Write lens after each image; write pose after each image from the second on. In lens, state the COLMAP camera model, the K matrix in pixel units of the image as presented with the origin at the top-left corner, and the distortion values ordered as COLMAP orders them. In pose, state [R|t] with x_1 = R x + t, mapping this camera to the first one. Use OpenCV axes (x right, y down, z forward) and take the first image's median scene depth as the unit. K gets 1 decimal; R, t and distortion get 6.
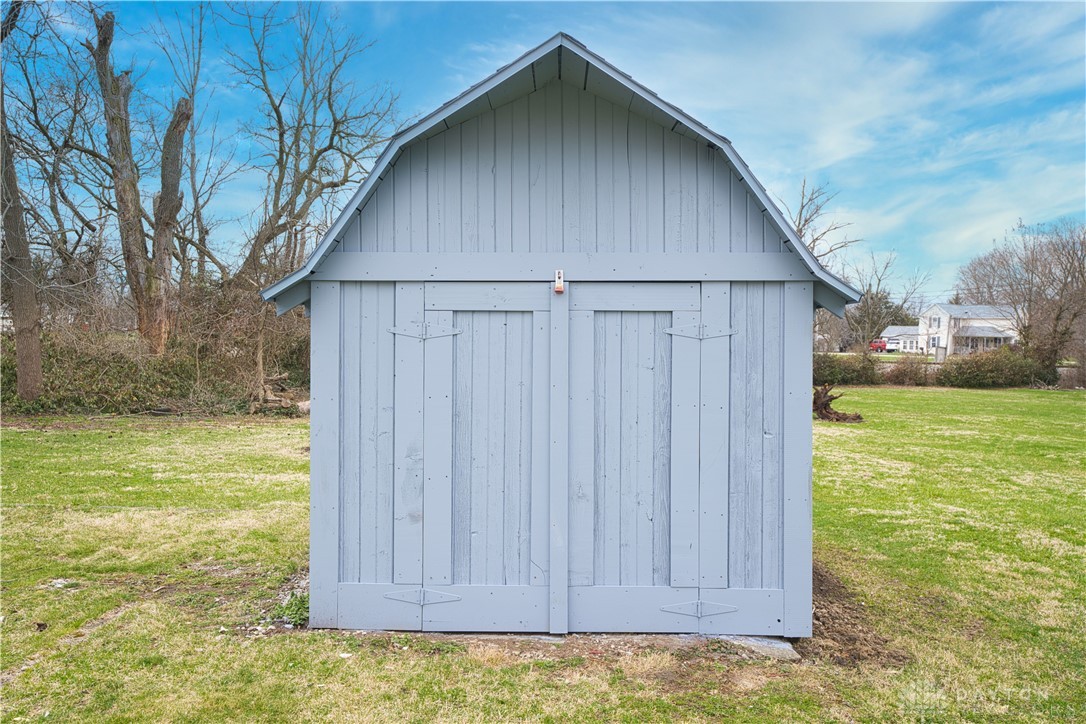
lens RADIAL K [[1067.6, 0, 547.4], [0, 1067.6, 361.3], [0, 0, 1]] dist [0.067426, 0.000000]
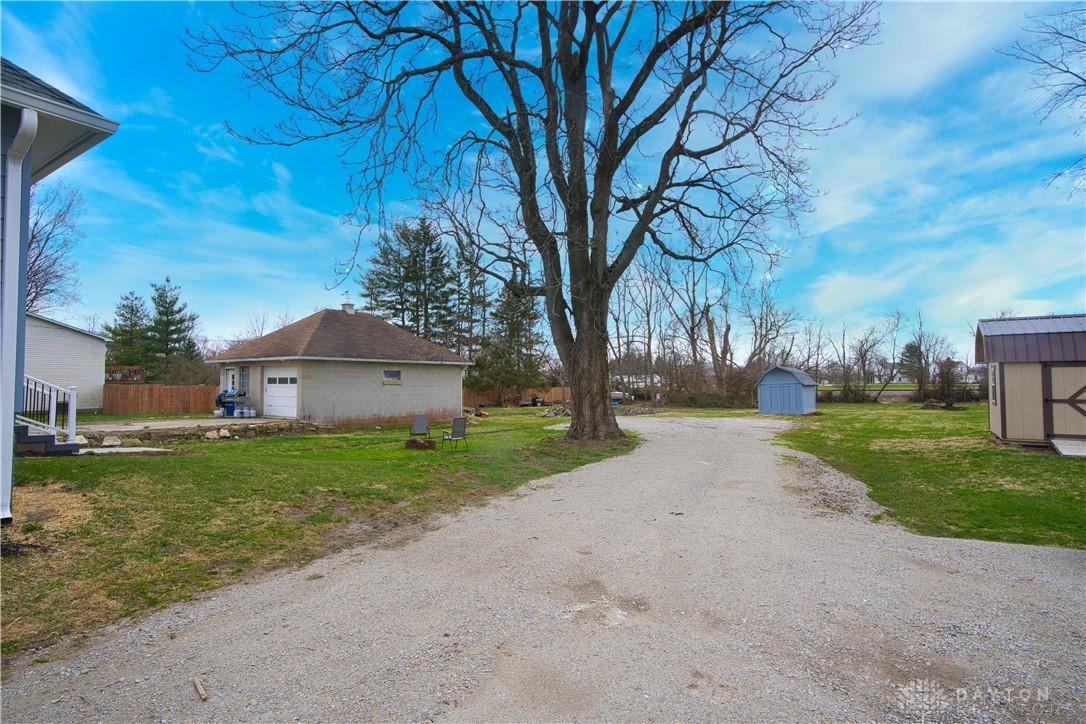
lens RADIAL K [[564.8, 0, 541.5], [0, 564.8, 362.8], [0, 0, 1]] dist [-0.002754, 0.000487]
pose [[0.804718, -0.054102, -0.591187, 0.253450], [0.017250, 0.997549, -0.067810, 0.011423], [0.593407, 0.044369, 0.803679, -0.818702]]
